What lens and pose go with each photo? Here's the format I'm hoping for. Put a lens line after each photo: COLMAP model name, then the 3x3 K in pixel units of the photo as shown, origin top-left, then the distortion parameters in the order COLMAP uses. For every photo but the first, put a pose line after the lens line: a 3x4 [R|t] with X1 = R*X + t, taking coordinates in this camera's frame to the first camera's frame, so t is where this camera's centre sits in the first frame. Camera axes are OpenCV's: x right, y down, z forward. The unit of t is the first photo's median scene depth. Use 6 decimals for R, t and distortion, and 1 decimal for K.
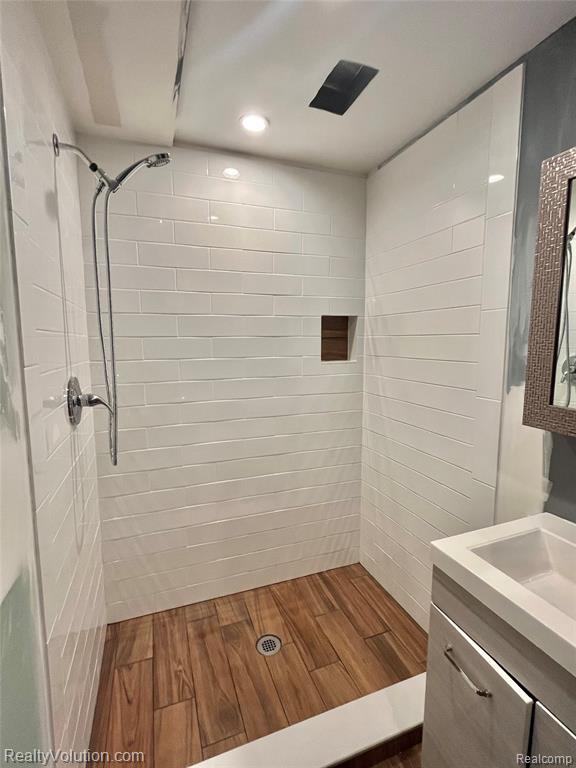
lens RADIAL K [[362.8, 0, 287.2], [0, 362.8, 381.3], [0, 0, 1]] dist [0.000161, -0.000971]
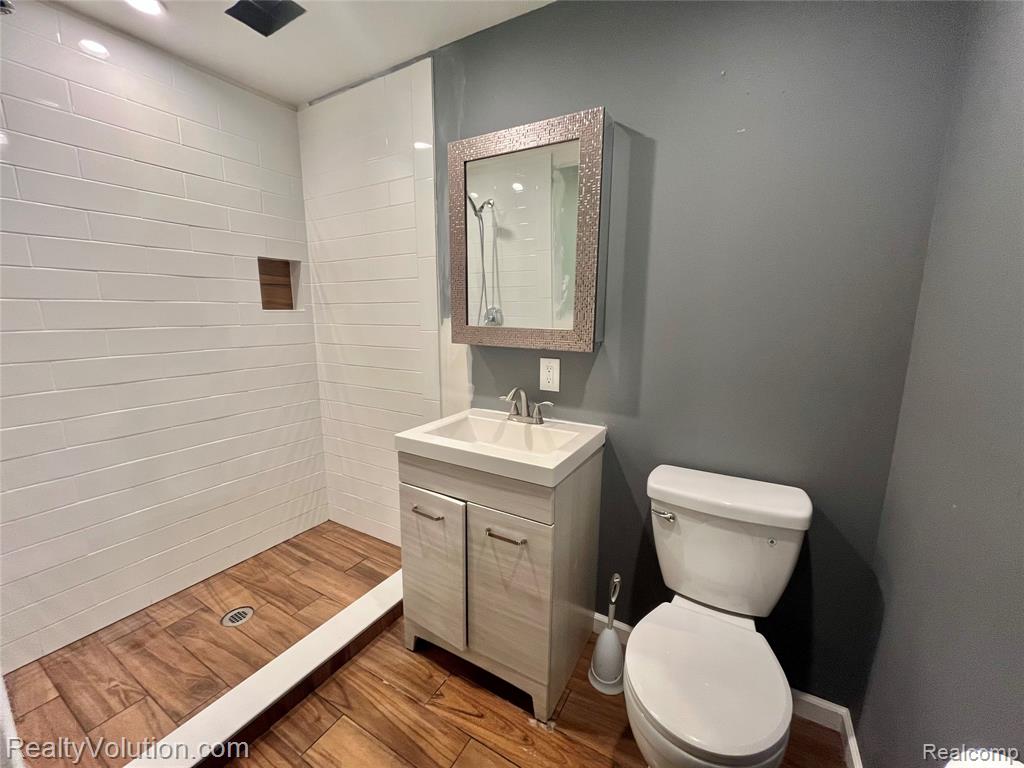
lens RADIAL K [[413.3, 0, 508.4], [0, 413.3, 385.1], [0, 0, 1]] dist [-0.002014, -0.000741]
pose [[0.780159, -0.104408, 0.616807, -0.094642], [0.067896, 0.994282, 0.082426, 0.103324], [-0.621886, -0.022427, 0.782787, -0.212072]]
